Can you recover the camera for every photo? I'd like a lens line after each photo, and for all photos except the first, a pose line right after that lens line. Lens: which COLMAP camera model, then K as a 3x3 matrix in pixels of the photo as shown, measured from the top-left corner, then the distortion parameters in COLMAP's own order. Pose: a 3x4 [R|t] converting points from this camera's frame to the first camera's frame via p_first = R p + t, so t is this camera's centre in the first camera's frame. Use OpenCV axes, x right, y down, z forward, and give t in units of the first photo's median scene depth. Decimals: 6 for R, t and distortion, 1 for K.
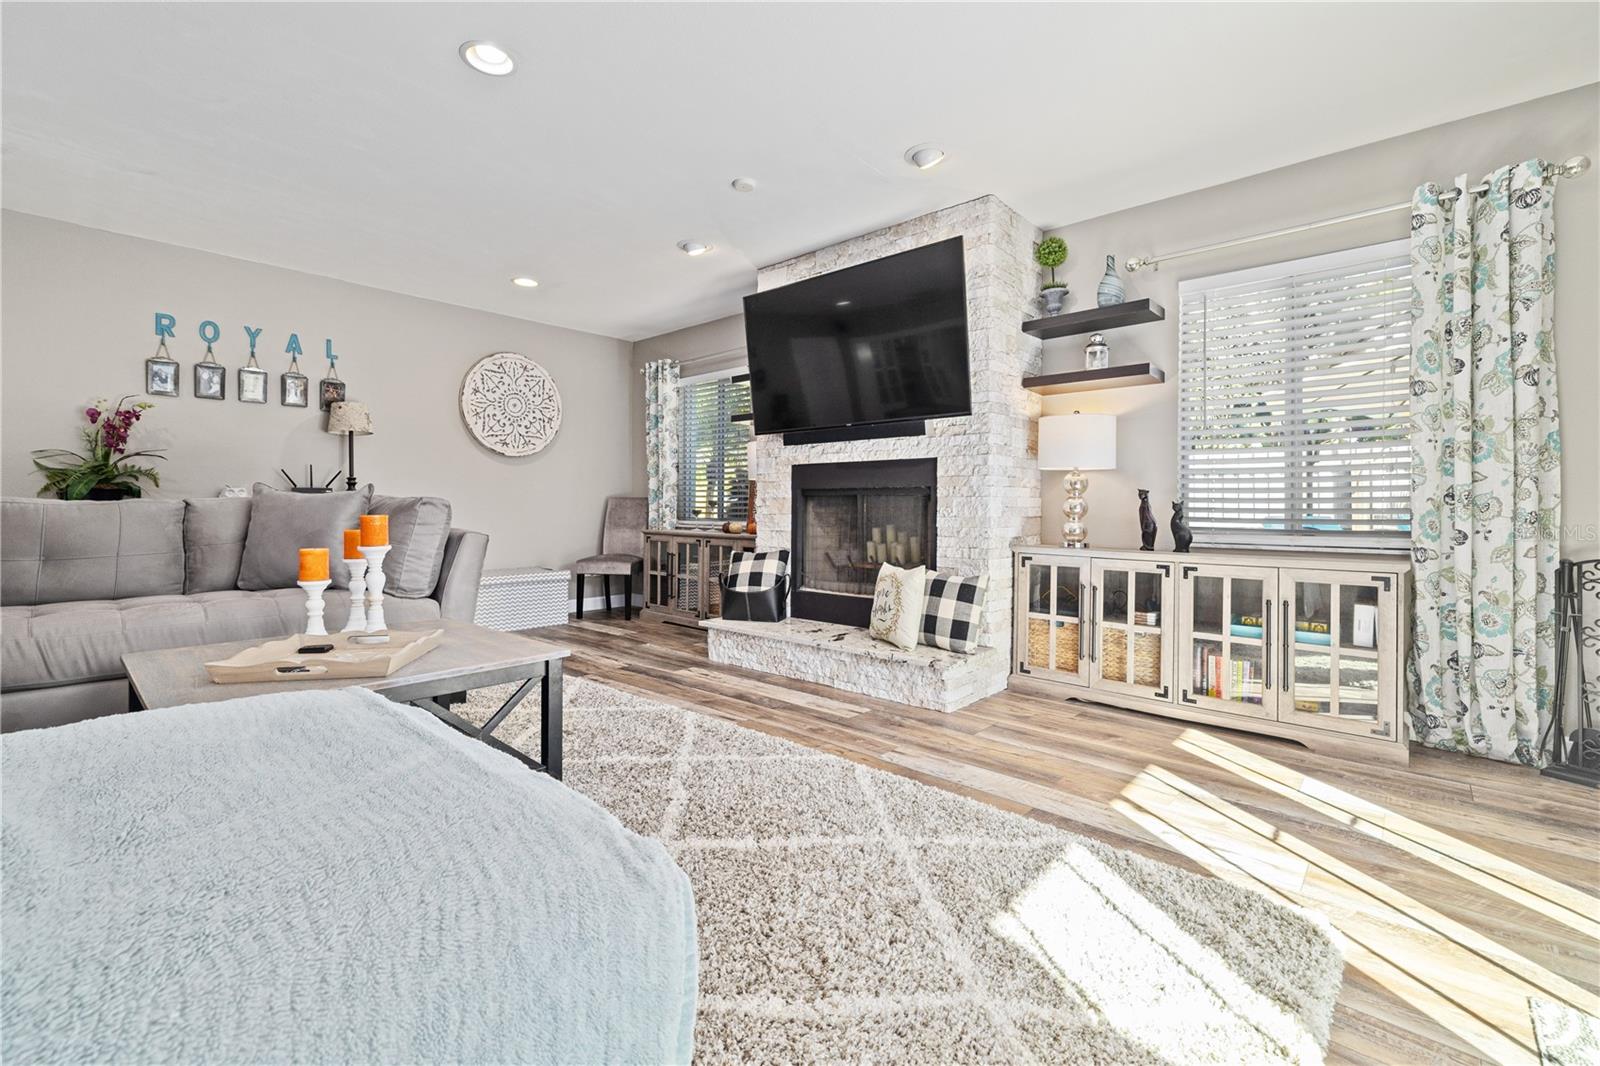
lens RADIAL K [[671.6, 0, 798.5], [0, 671.6, 513.3], [0, 0, 1]] dist [0.005861, 0.000543]
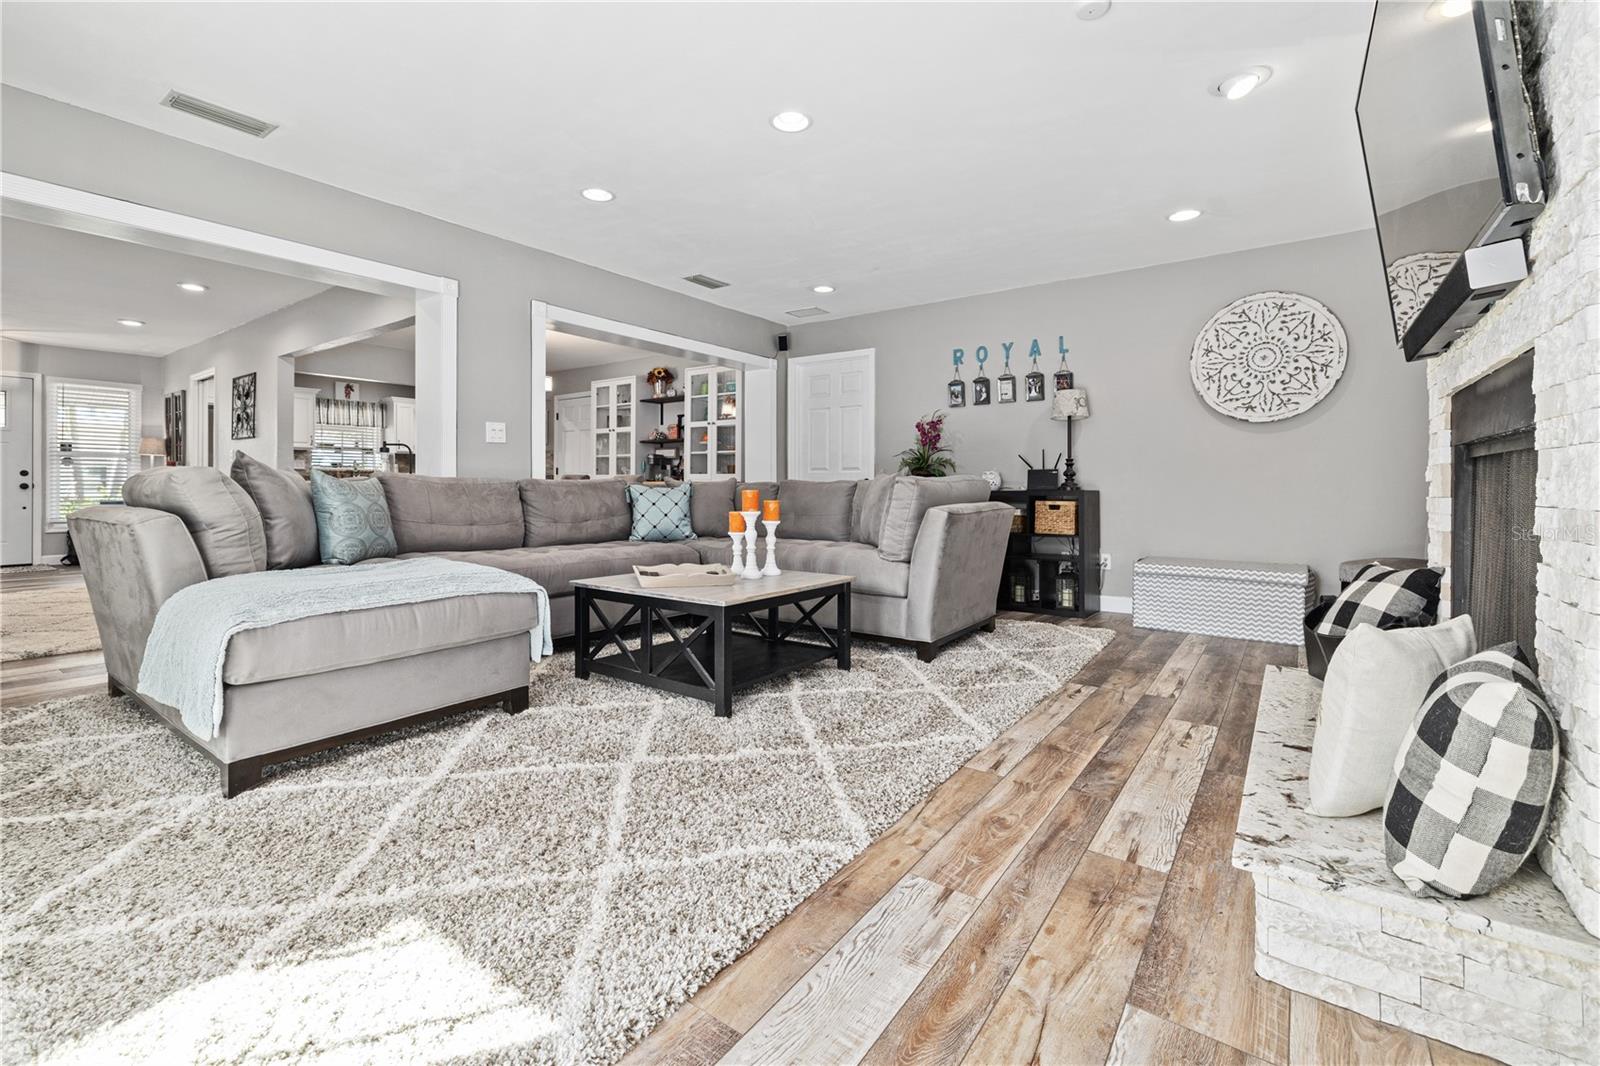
lens RADIAL K [[699.5, 0, 801.2], [0, 699.5, 493.1], [0, 0, 1]] dist [-0.002980, -0.000121]
pose [[0.104926, 0.007505, -0.994452, 0.527958], [-0.010951, 0.999920, 0.006391, 0.000245], [0.994420, 0.010220, 0.105000, 0.572889]]
